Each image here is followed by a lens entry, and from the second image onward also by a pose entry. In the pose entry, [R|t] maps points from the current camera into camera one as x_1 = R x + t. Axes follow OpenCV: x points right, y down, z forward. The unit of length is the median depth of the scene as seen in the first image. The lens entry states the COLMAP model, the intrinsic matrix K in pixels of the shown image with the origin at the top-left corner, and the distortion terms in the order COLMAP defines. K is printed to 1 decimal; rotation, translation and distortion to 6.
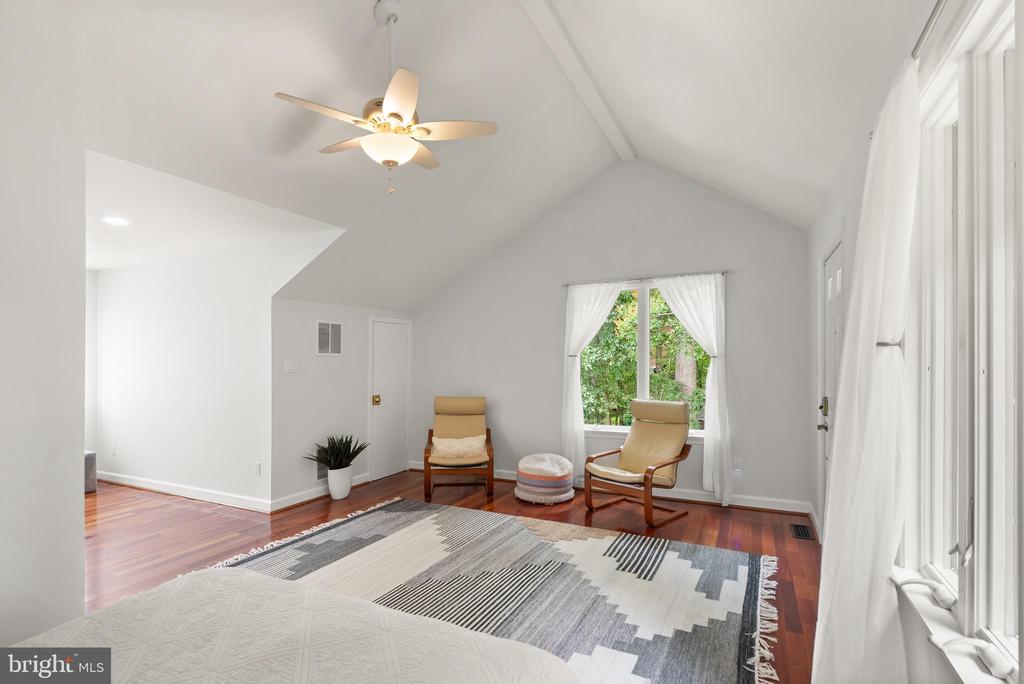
lens RADIAL K [[488.6, 0, 510.0], [0, 488.6, 359.7], [0, 0, 1]] dist [-0.023288, 0.000005]
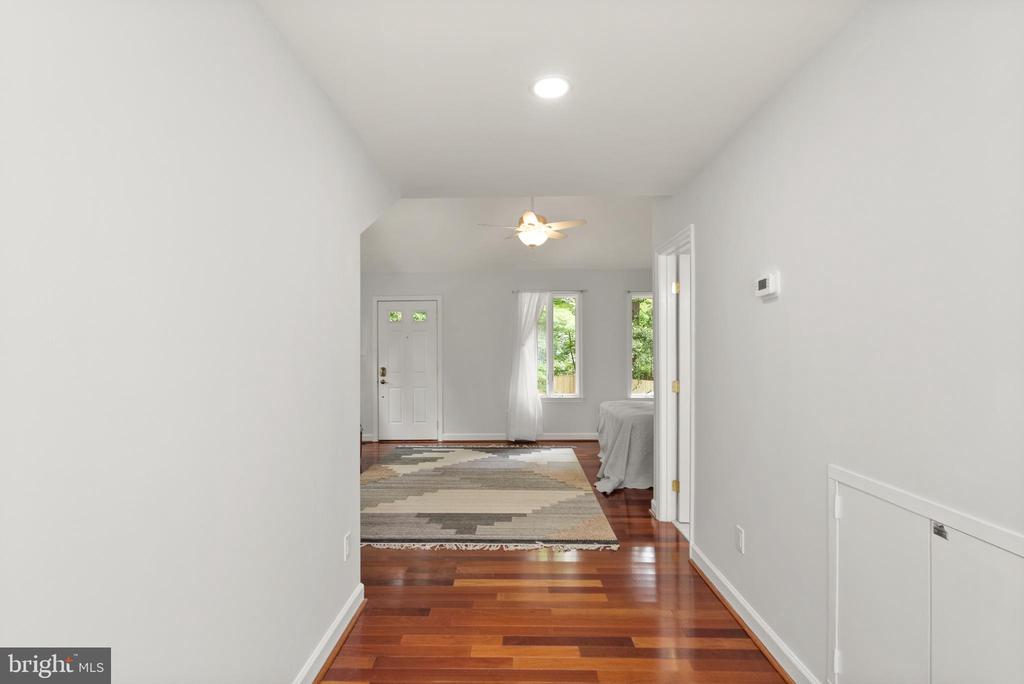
lens RADIAL K [[473.8, 0, 508.1], [0, 473.8, 345.4], [0, 0, 1]] dist [-0.000127, 0.000181]
pose [[-0.427822, 0.012374, 0.903778, -1.466858], [0.000788, 0.999911, -0.013317, 0.012550], [-0.903863, -0.004985, -0.427794, 1.456714]]
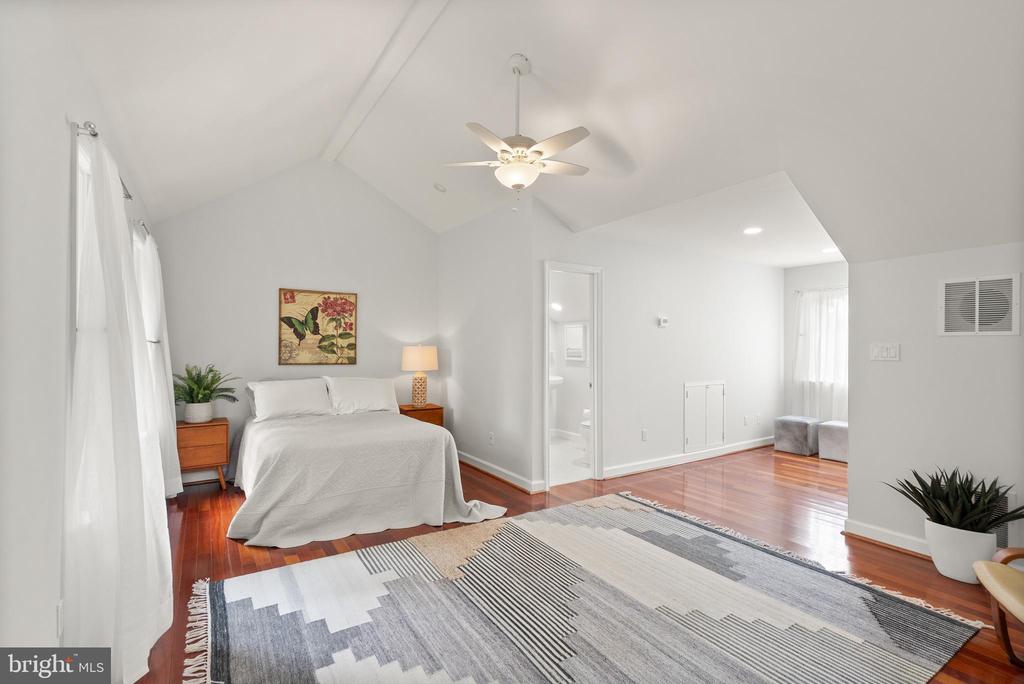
lens RADIAL K [[473.8, 0, 508.1], [0, 473.8, 345.4], [0, 0, 1]] dist [-0.000127, 0.000181]
pose [[-0.515072, 0.006838, -0.857120, 0.624698], [0.004041, 0.999976, 0.005550, -0.002649], [0.857138, -0.000605, -0.515087, 1.235854]]
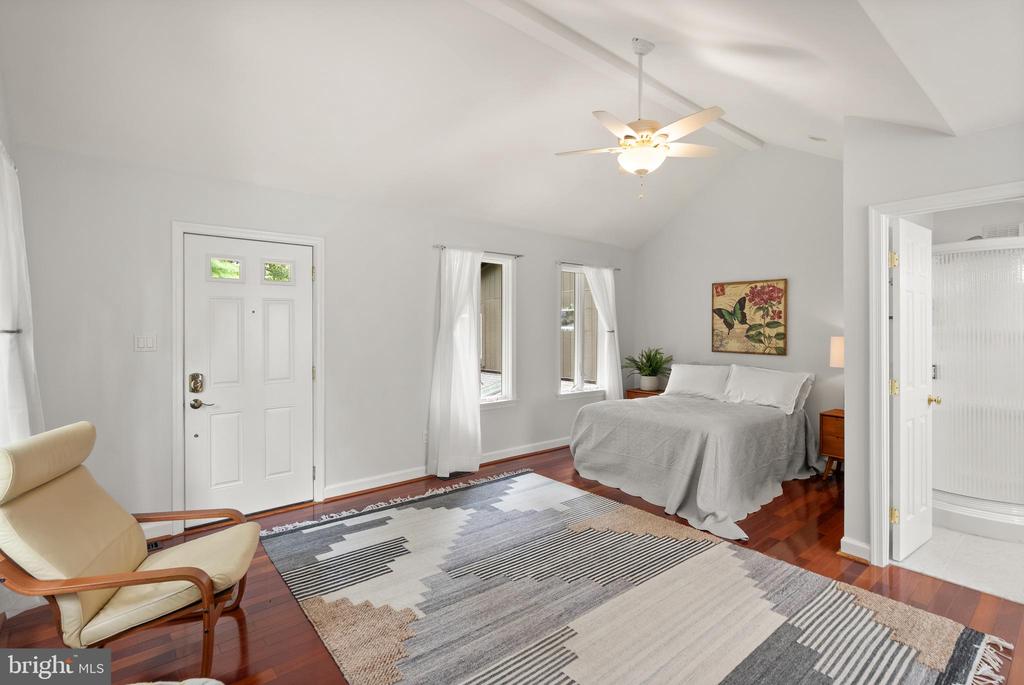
lens RADIAL K [[479.6, 0, 497.4], [0, 479.6, 332.4], [0, 0, 1]] dist [0.001616, 0.000270]
pose [[-0.908158, 0.001653, 0.418624, -0.324091], [0.001482, 0.999999, -0.000733, -0.004264], [-0.418625, -0.000045, -0.908159, 1.715710]]
